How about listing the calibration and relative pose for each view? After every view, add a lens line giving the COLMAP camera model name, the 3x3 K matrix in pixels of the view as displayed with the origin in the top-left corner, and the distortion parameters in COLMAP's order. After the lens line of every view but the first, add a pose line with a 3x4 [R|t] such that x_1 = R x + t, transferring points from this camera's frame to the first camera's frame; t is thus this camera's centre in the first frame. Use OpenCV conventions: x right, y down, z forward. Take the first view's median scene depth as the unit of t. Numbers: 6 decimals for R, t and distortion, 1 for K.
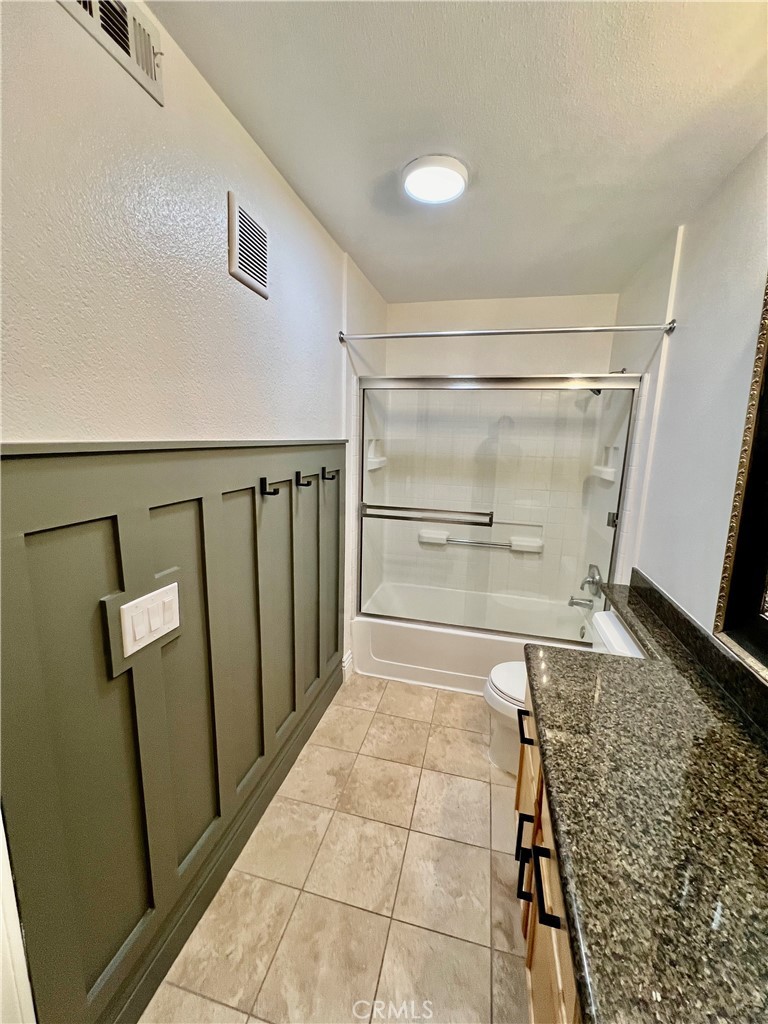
lens RADIAL K [[411.2, 0, 389.4], [0, 411.2, 509.5], [0, 0, 1]] dist [-0.002965, 0.000263]
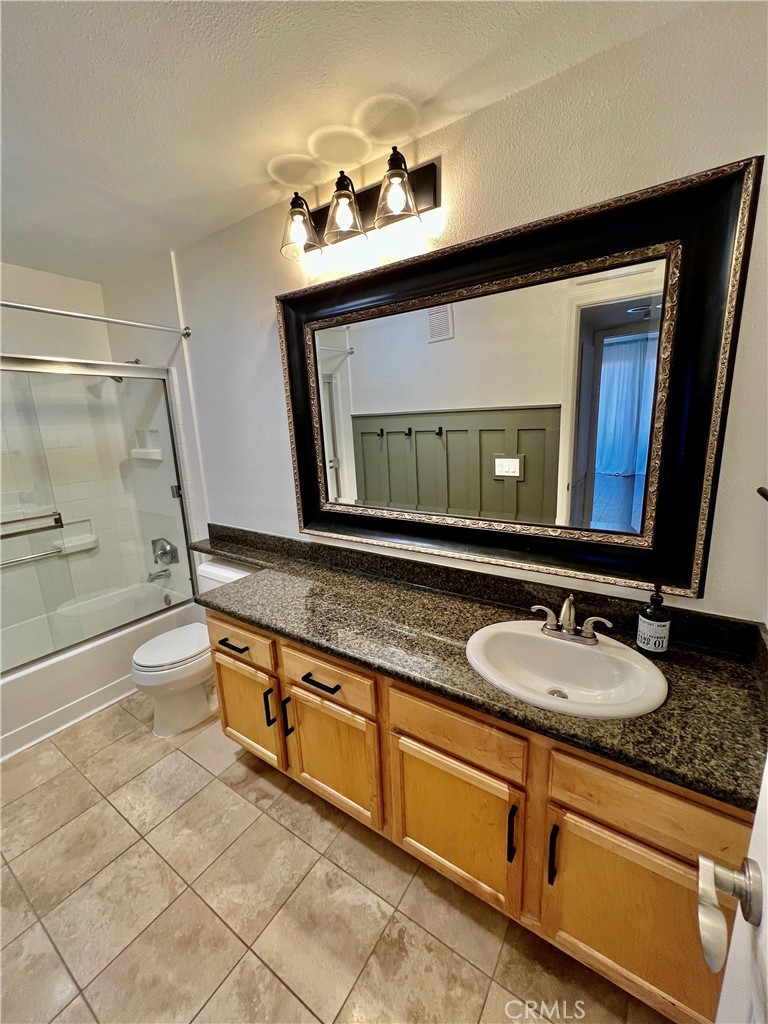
lens RADIAL K [[411.2, 0, 389.4], [0, 411.2, 509.5], [0, 0, 1]] dist [-0.002965, 0.000263]
pose [[0.345651, -0.243999, 0.906085, -0.342020], [0.213056, 0.960790, 0.177454, -0.004313], [-0.913856, 0.131709, 0.384083, 0.000716]]
